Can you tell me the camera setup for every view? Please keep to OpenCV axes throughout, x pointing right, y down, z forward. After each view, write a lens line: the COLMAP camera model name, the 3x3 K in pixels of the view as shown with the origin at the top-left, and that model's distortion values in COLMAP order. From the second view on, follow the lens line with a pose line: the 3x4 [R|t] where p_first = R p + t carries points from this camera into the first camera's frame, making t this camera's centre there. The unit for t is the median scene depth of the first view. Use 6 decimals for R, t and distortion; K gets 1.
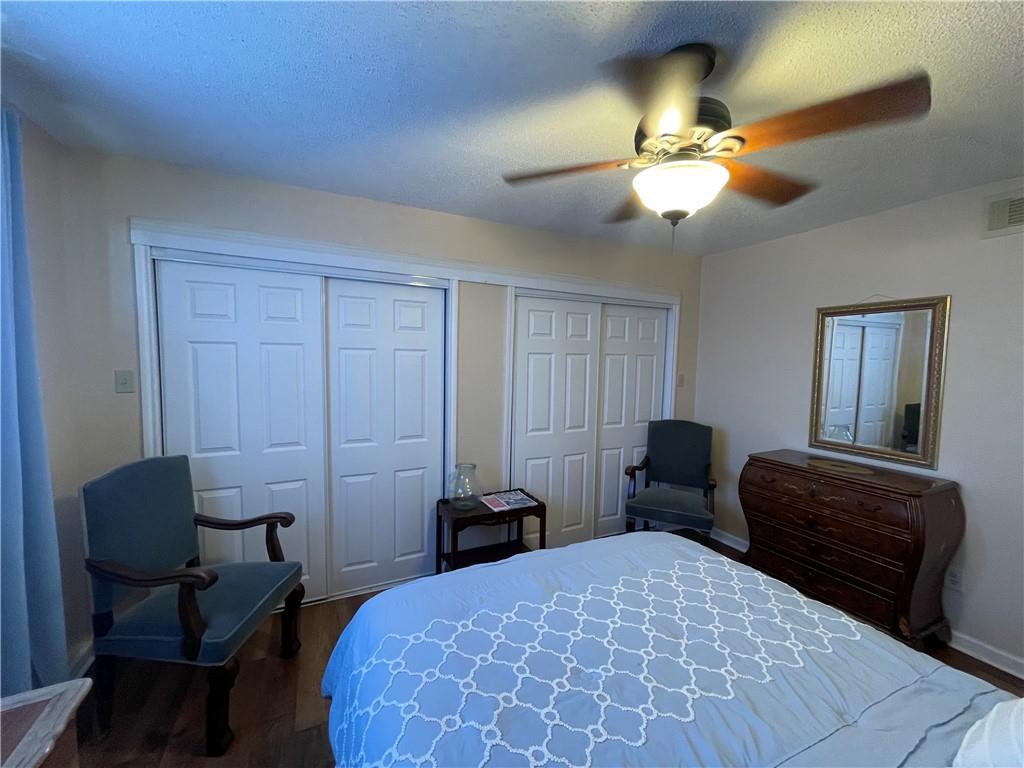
lens RADIAL K [[409.8, 0, 509.4], [0, 409.8, 386.9], [0, 0, 1]] dist [0.000045, 0.000313]
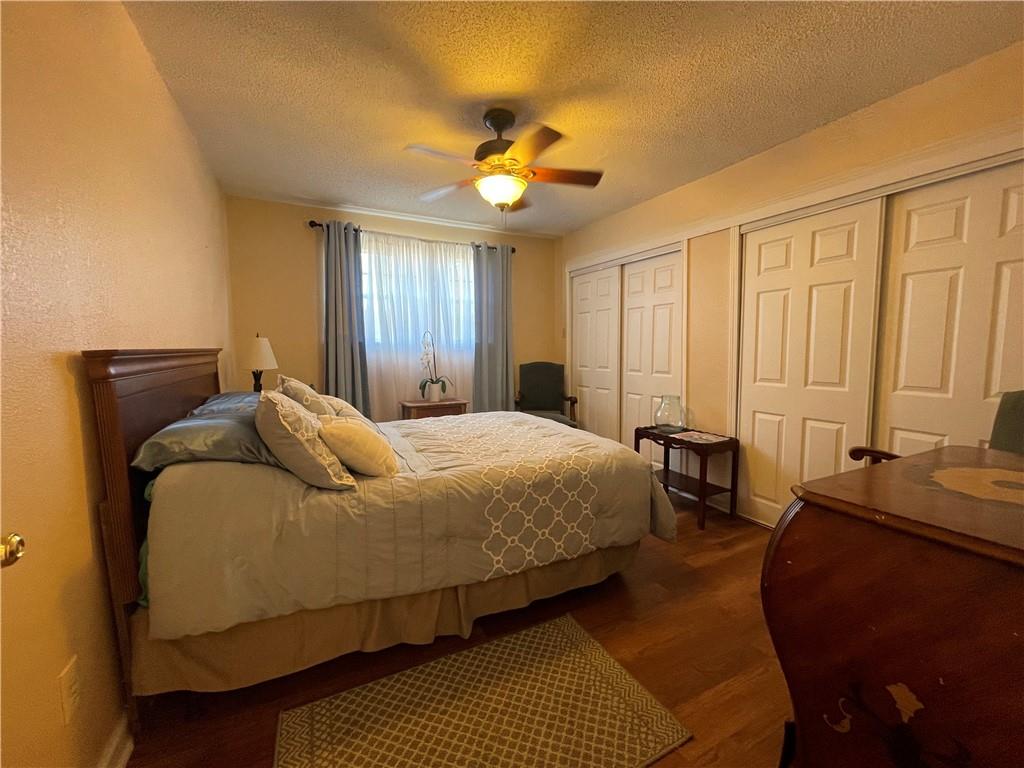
lens RADIAL K [[409.8, 0, 511.9], [0, 409.8, 384.3], [0, 0, 1]] dist [0.000045, 0.000313]
pose [[0.020426, 0.079366, -0.996636, 1.032068], [-0.051936, 0.995583, 0.078218, 0.081575], [0.998442, 0.050163, 0.024458, 0.484152]]
